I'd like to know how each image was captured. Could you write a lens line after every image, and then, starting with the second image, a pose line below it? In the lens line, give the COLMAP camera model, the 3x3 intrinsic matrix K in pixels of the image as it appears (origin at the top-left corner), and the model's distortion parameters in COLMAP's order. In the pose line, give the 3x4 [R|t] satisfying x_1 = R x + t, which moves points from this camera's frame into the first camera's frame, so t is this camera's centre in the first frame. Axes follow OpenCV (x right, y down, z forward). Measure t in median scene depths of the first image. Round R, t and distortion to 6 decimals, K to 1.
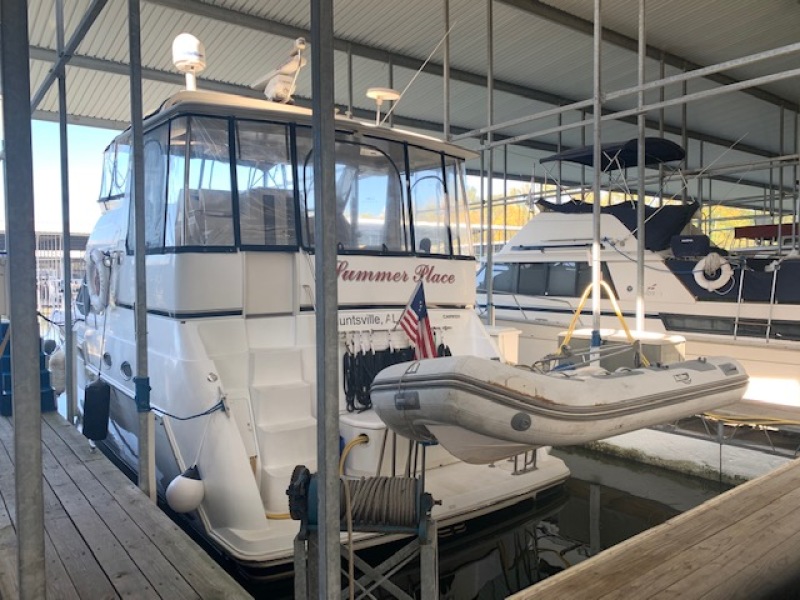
lens RADIAL K [[627.3, 0, 403.6], [0, 627.3, 298.8], [0, 0, 1]] dist [-0.012908, 0.023448]
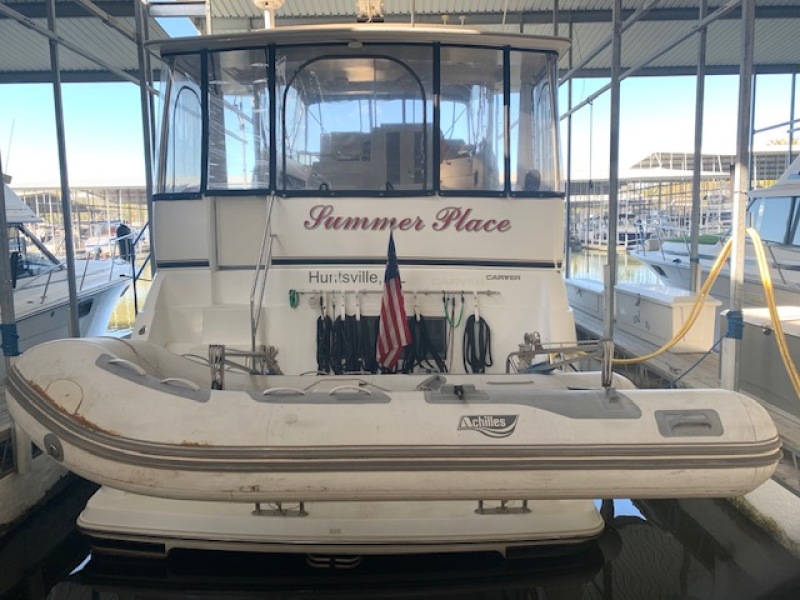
lens RADIAL K [[627.3, 0, 400.5], [0, 627.3, 298.8], [0, 0, 1]] dist [-0.012908, 0.023448]
pose [[0.793573, 0.067788, -0.604687, 0.489419], [-0.014684, 0.995619, 0.092341, -0.015173], [0.608297, -0.064400, 0.791092, 0.399522]]
